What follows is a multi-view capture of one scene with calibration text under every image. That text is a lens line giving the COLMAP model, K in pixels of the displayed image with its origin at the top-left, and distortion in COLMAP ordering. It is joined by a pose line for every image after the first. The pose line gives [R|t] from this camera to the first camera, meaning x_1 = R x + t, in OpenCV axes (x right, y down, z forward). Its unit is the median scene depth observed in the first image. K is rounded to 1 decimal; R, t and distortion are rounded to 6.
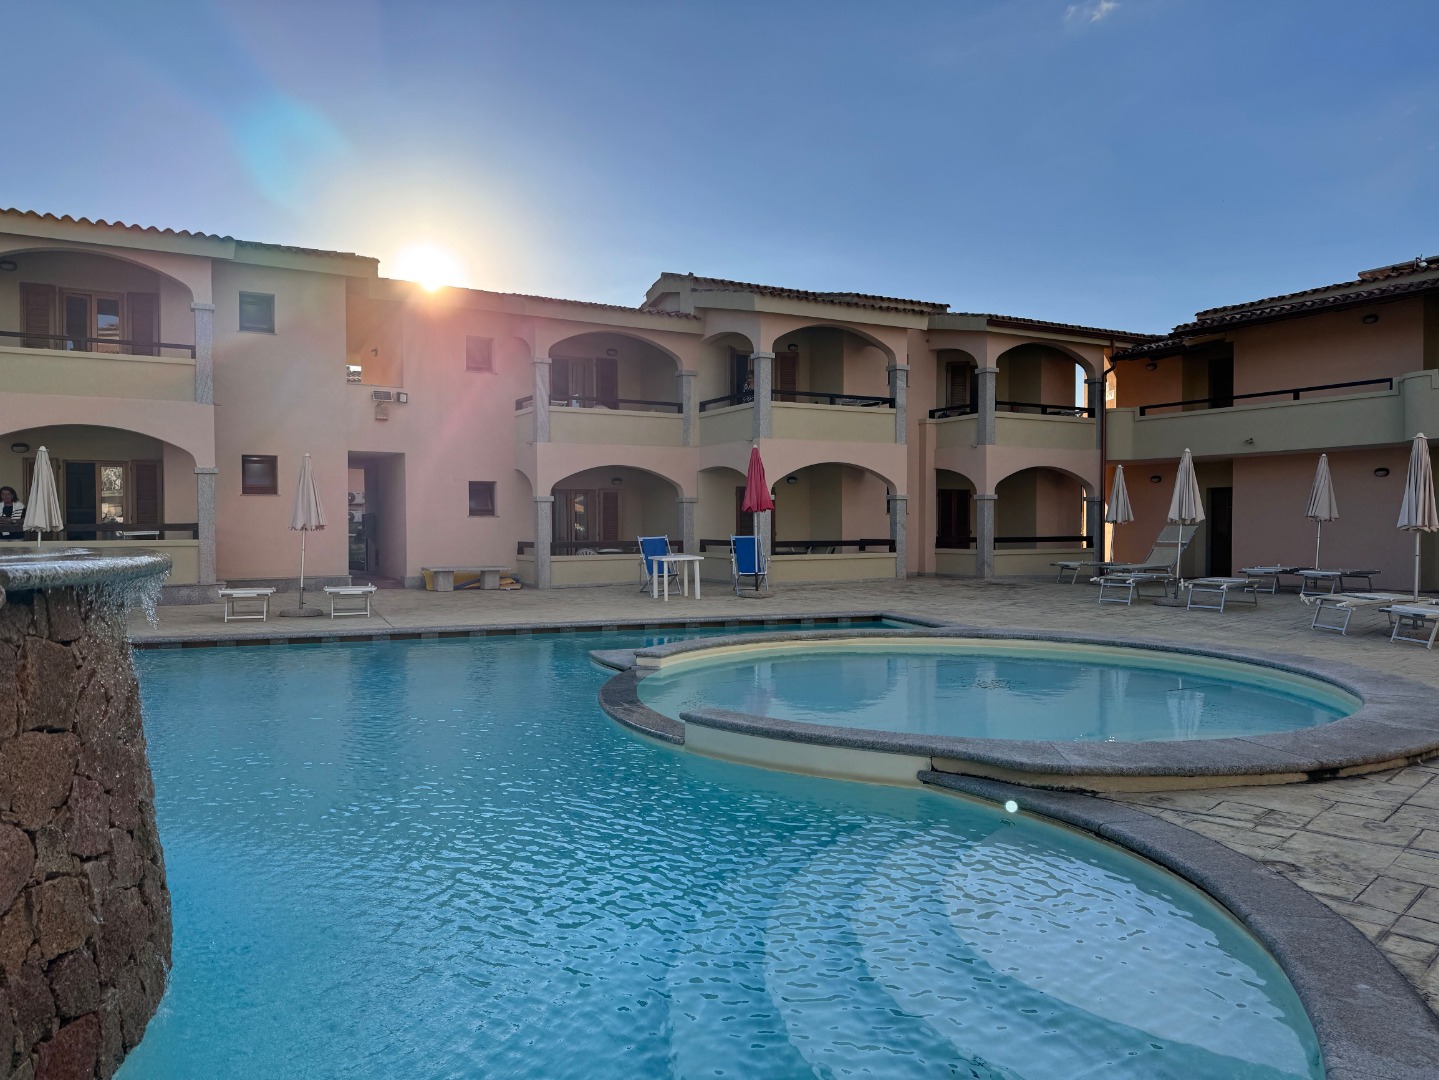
lens RADIAL K [[982.8, 0, 719.5], [0, 982.8, 540.0], [0, 0, 1]] dist [0.007642, -0.001555]
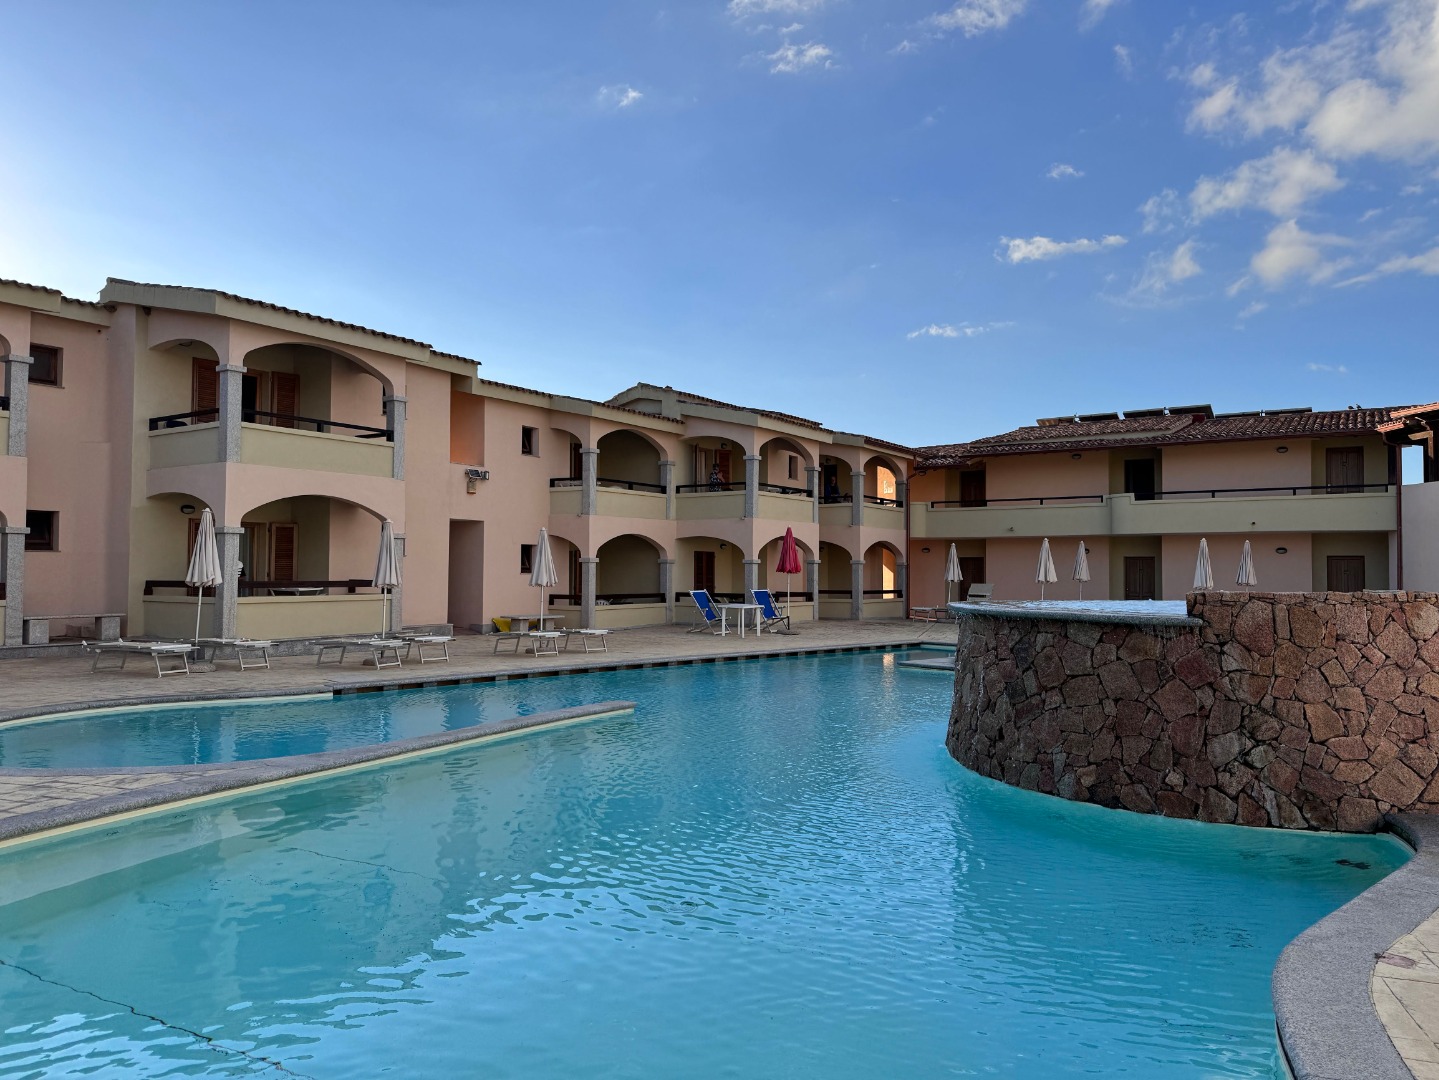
lens RADIAL K [[982.8, 0, 719.5], [0, 982.8, 540.0], [0, 0, 1]] dist [0.007642, -0.001555]
pose [[0.893352, 0.024433, 0.448693, -0.551242], [-0.004979, 0.998998, -0.044485, -0.012049], [-0.449330, 0.037507, 0.892578, -0.179128]]
